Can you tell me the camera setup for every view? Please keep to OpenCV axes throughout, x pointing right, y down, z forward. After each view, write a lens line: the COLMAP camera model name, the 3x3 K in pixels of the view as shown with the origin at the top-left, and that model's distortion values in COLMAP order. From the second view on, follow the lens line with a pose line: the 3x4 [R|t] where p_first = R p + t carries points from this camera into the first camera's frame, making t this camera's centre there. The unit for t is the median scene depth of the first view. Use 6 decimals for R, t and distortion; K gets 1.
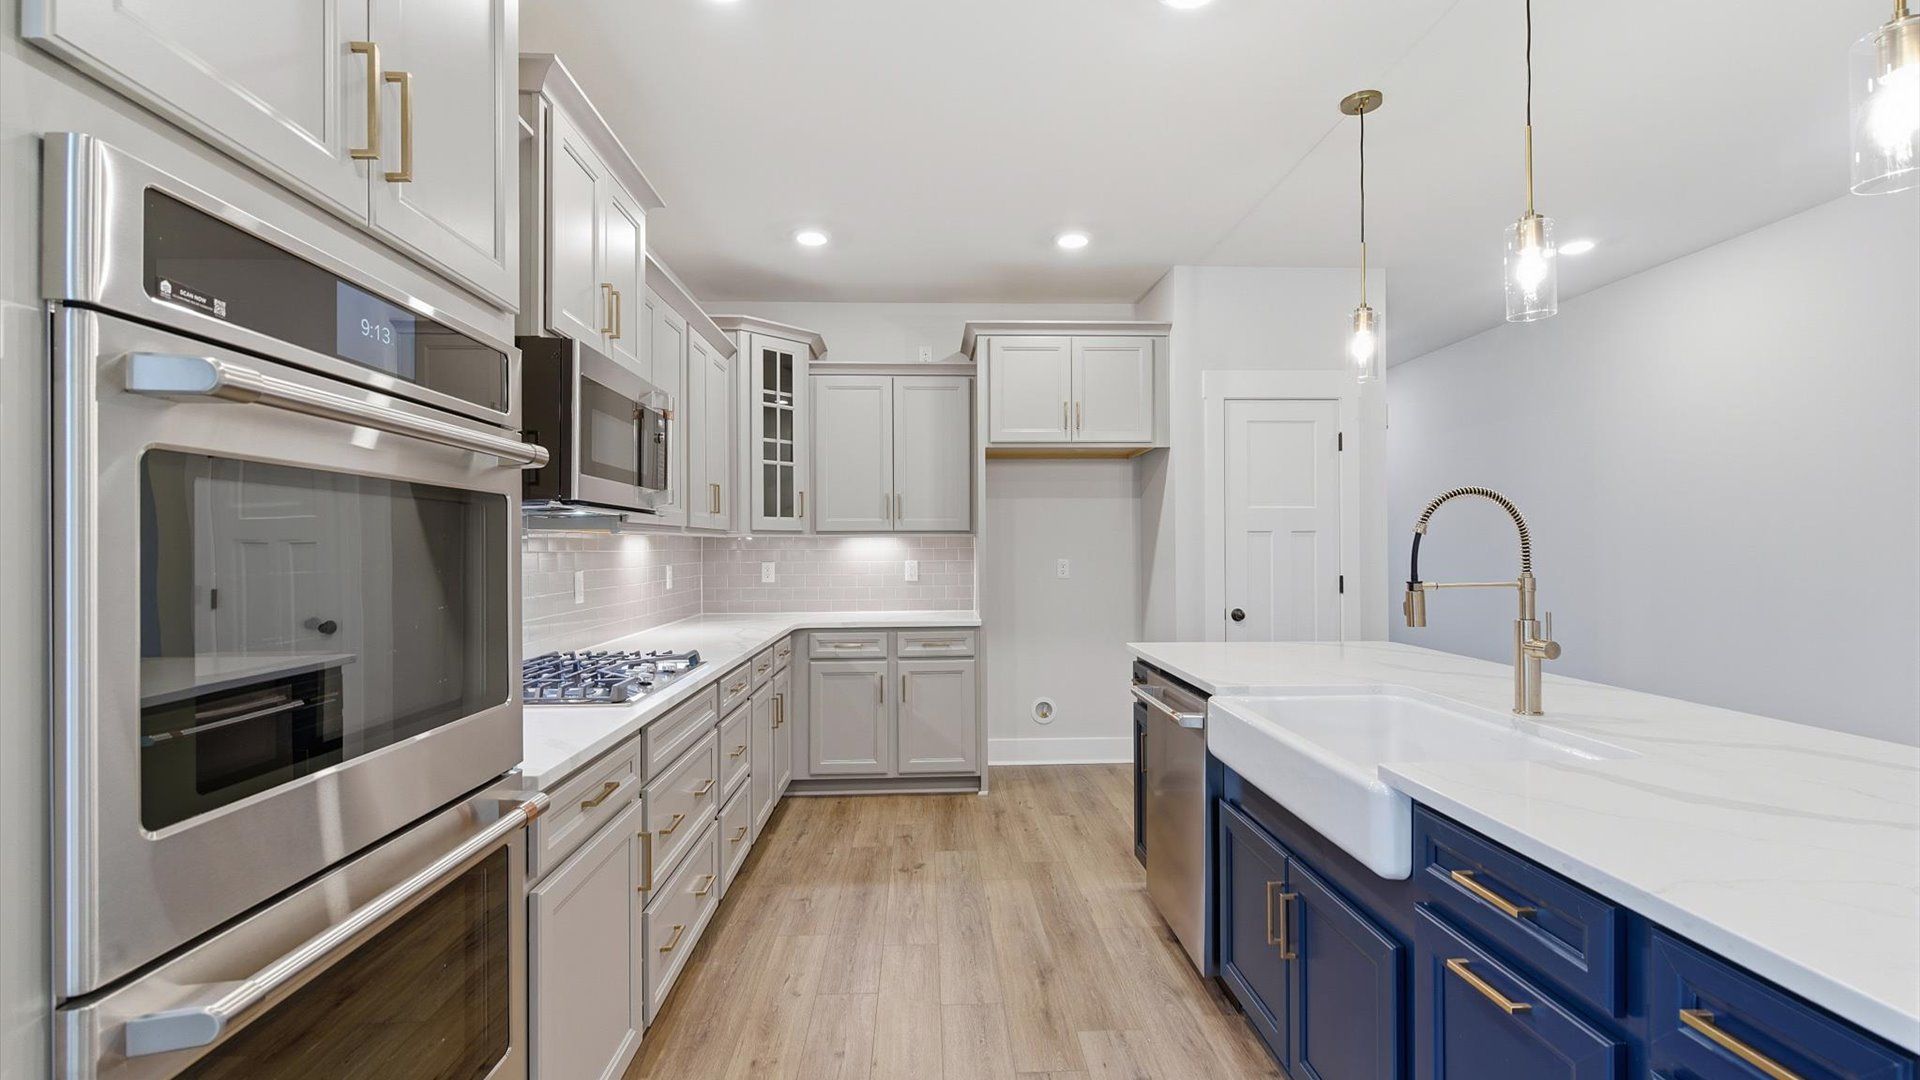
lens RADIAL K [[853.7, 0, 962.4], [0, 853.7, 545.1], [0, 0, 1]] dist [0.003464, -0.002938]
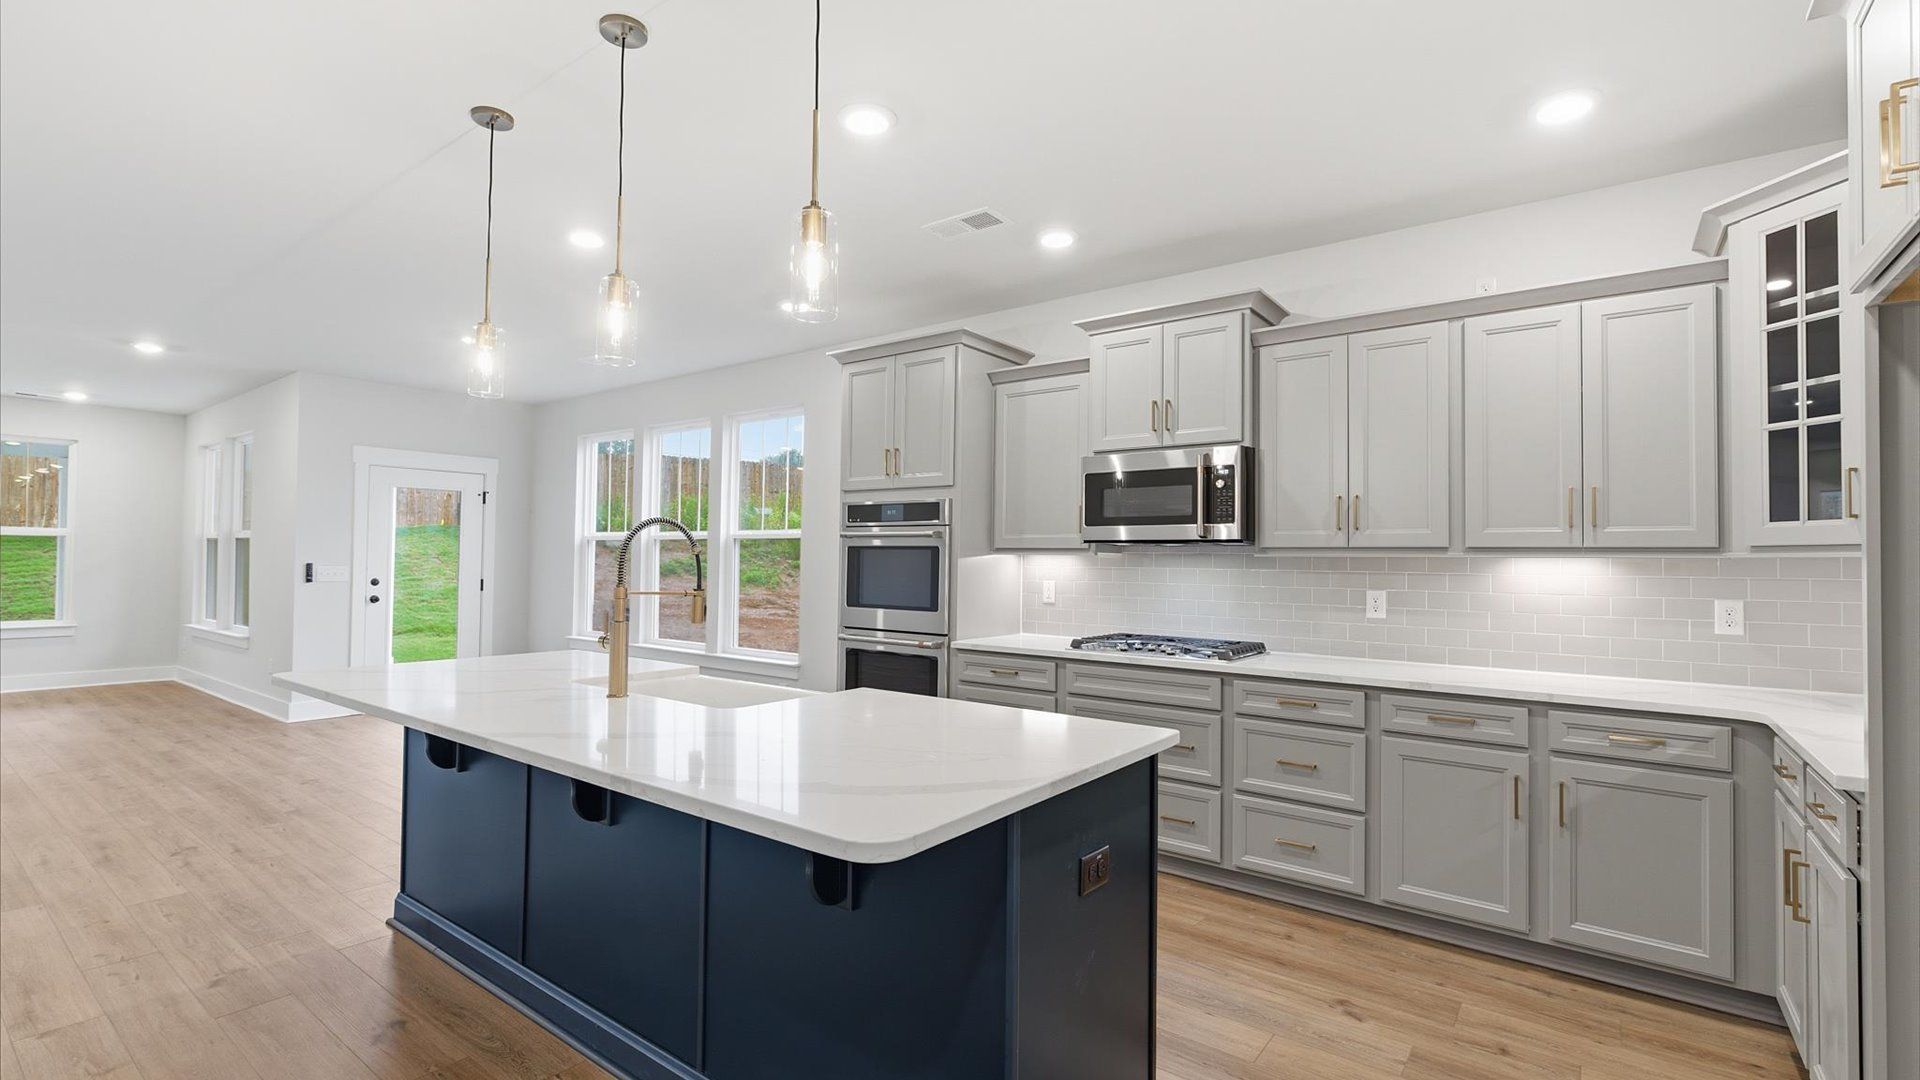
lens RADIAL K [[853.7, 0, 959.7], [0, 853.7, 539.6], [0, 0, 1]] dist [0.003464, -0.002938]
pose [[-0.639901, -0.024850, -0.768056, 0.563008], [-0.009083, 0.999652, -0.024775, -0.002035], [0.768404, -0.008878, -0.639904, 0.942737]]
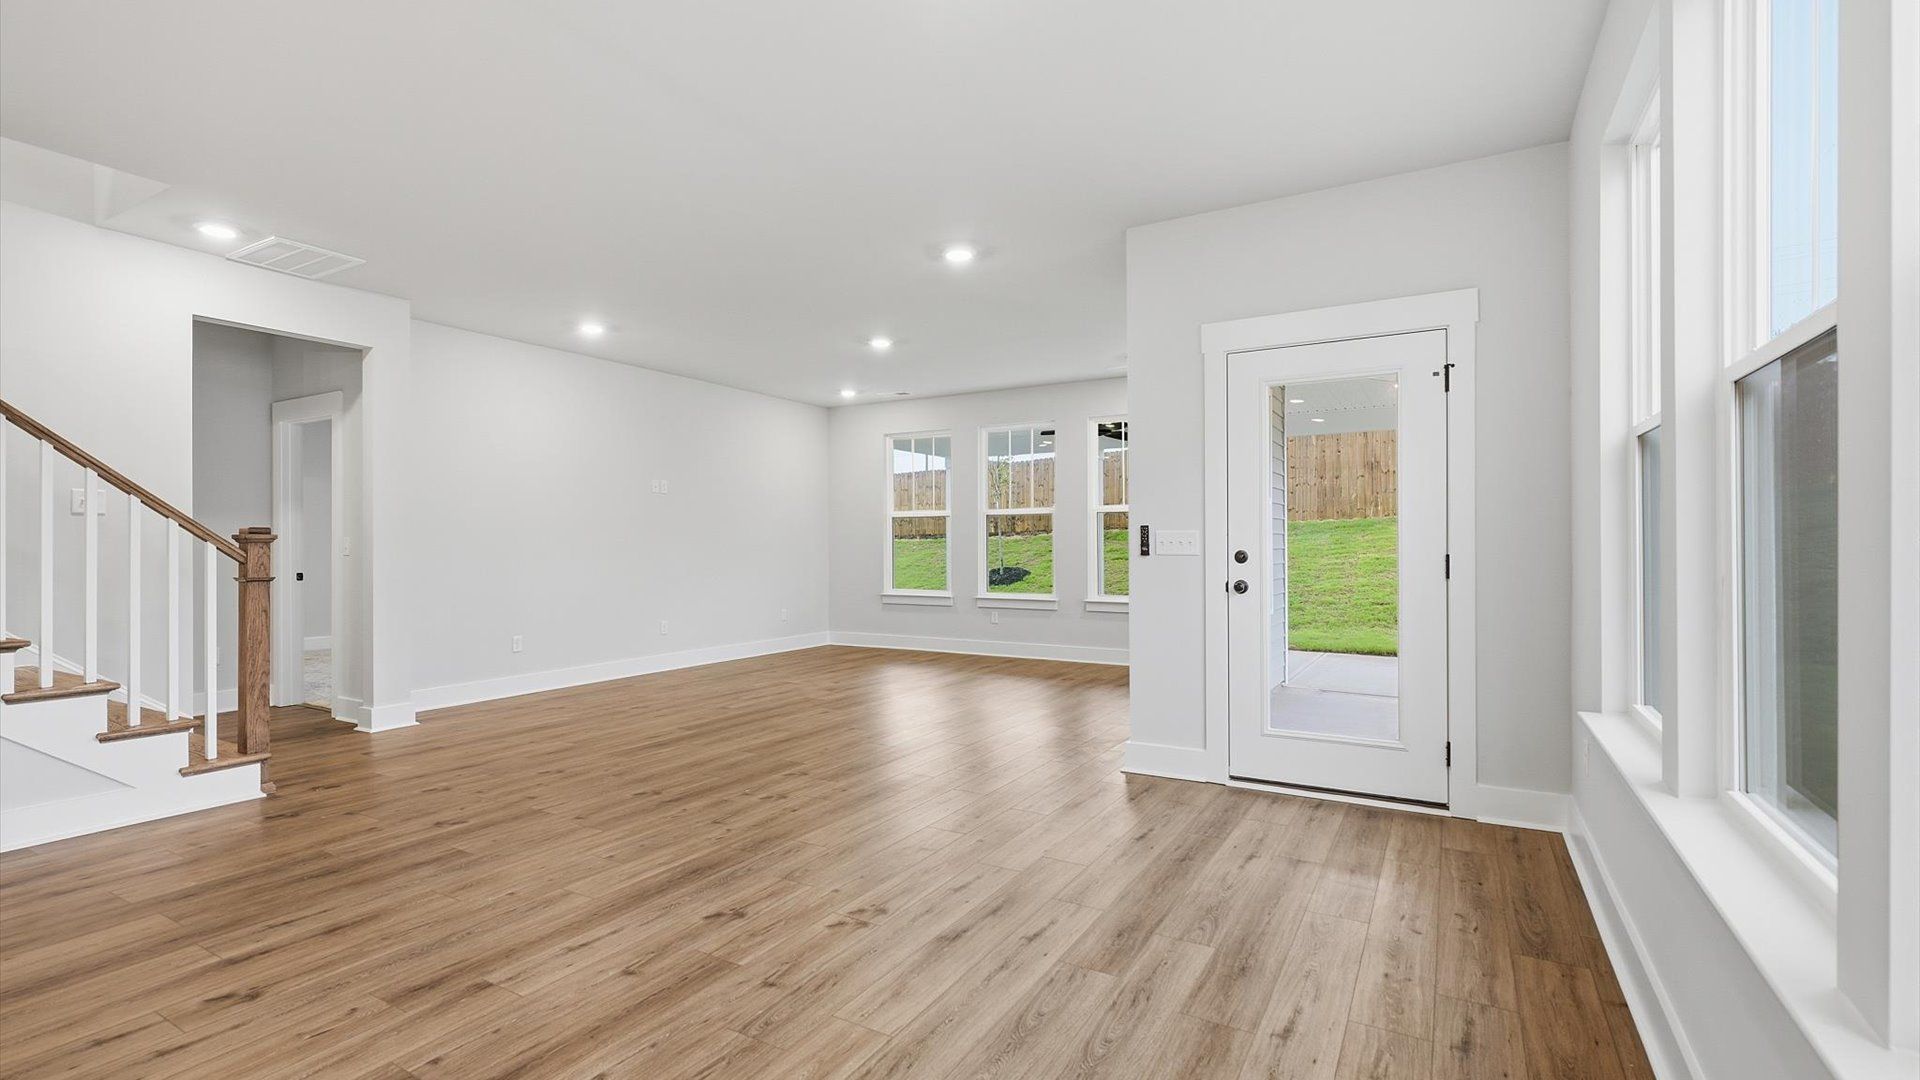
lens RADIAL K [[853.7, 0, 962.8], [0, 853.7, 549.4], [0, 0, 1]] dist [0.003464, -0.002938]
pose [[-0.840807, 0.004240, 0.541318, -0.208190], [0.006282, 0.999978, 0.001926, 0.035797], [-0.541298, 0.005020, -0.840816, 0.008088]]
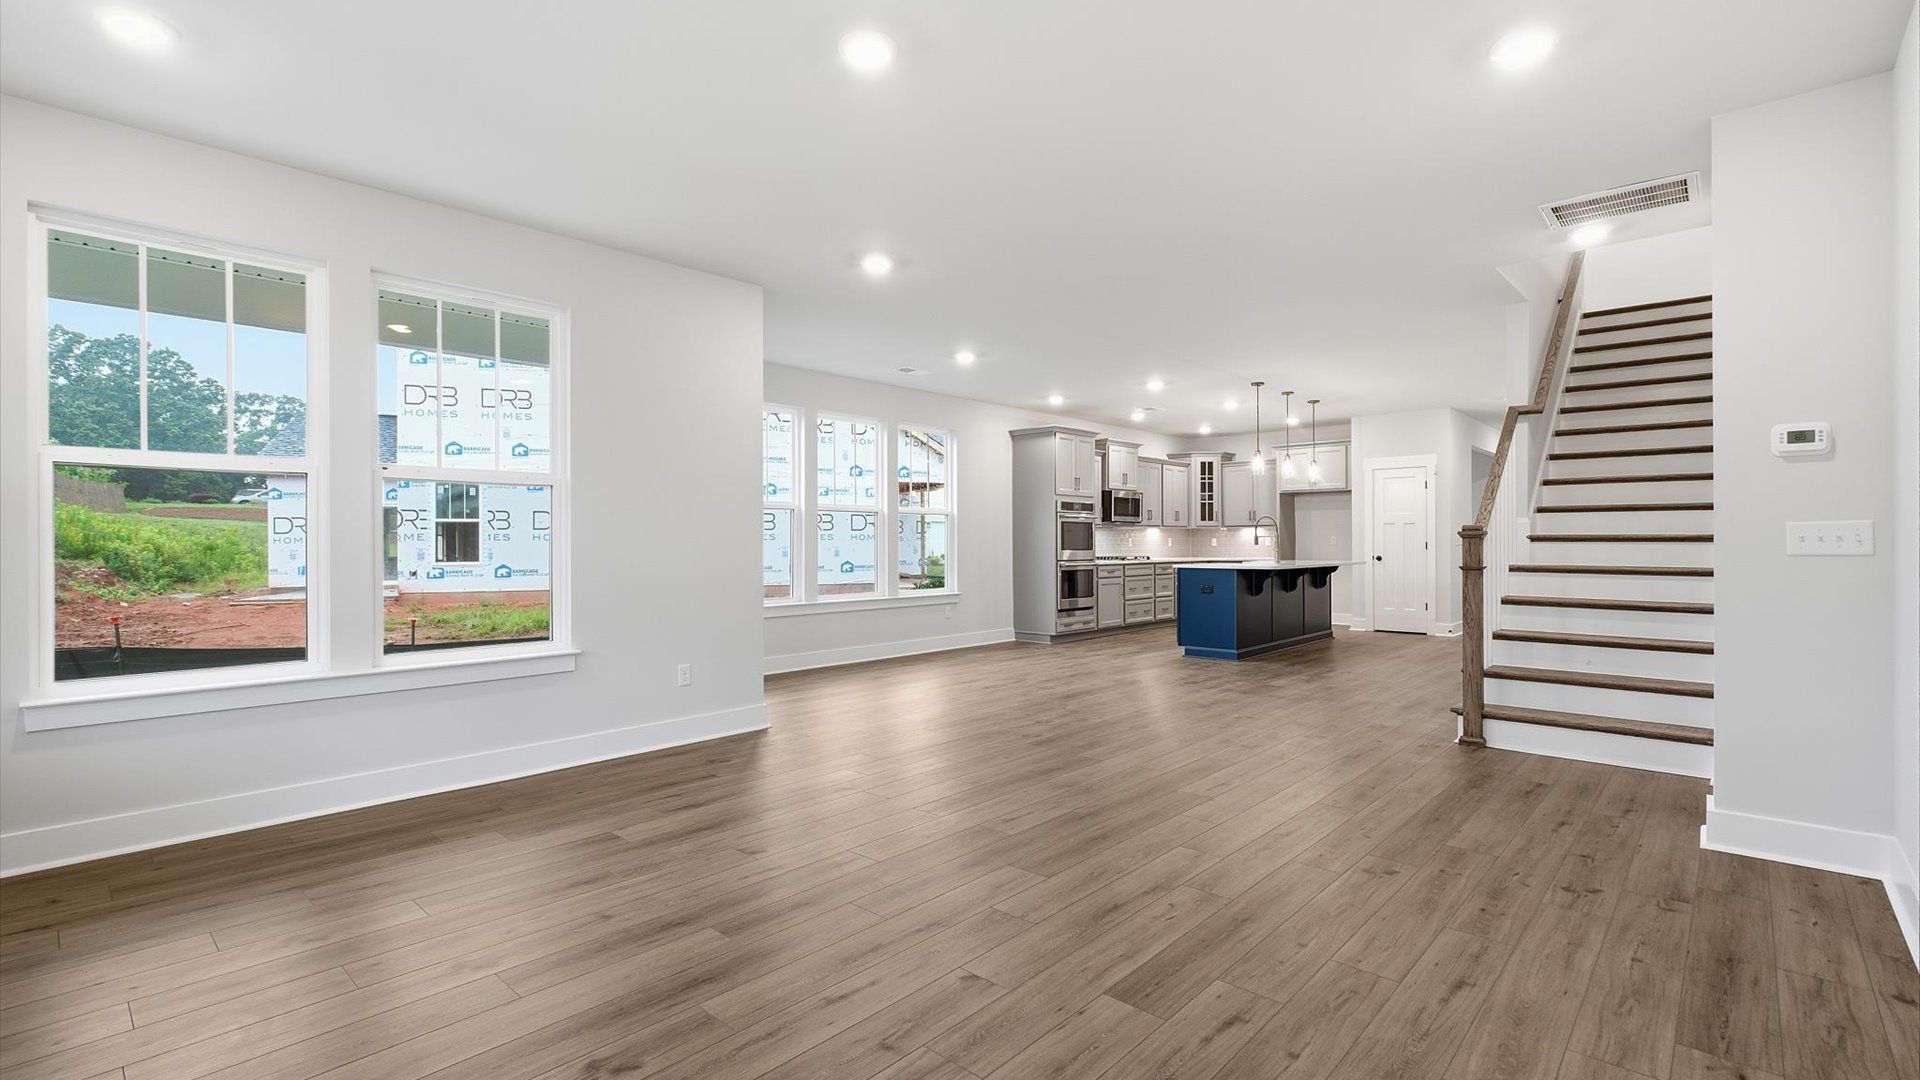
lens RADIAL K [[853.7, 0, 951.9], [0, 853.7, 539.7], [0, 0, 1]] dist [0.003464, -0.002938]
pose [[0.701342, 0.000714, -0.712824, 1.199859], [0.000380, 0.999999, 0.001376, 0.024412], [0.712824, -0.001236, 0.701341, -1.563430]]
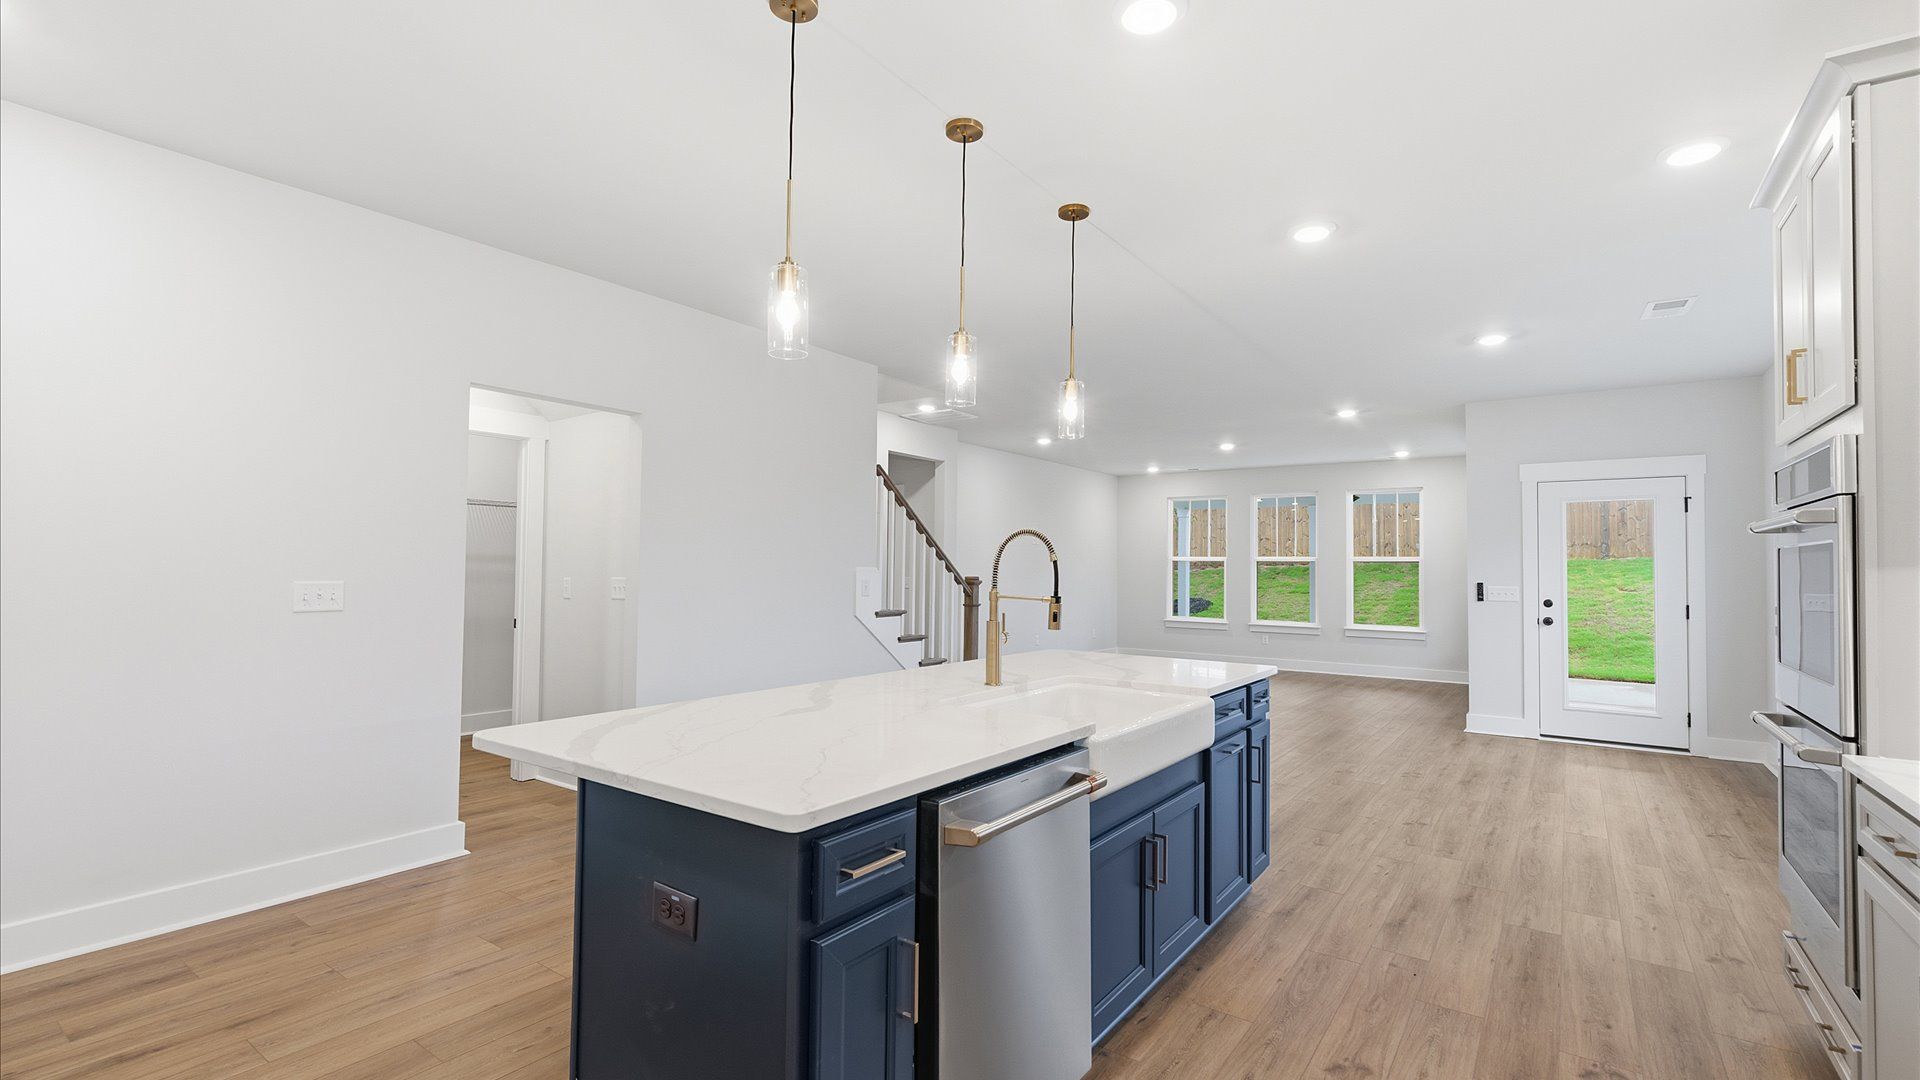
lens RADIAL K [[853.7, 0, 959.9], [0, 853.7, 545.4], [0, 0, 1]] dist [0.003464, -0.002938]
pose [[-0.787919, 0.008412, 0.615721, -0.078416], [-0.012676, 0.999473, -0.029875, 0.002567], [-0.615648, -0.031344, -0.787398, 0.939137]]
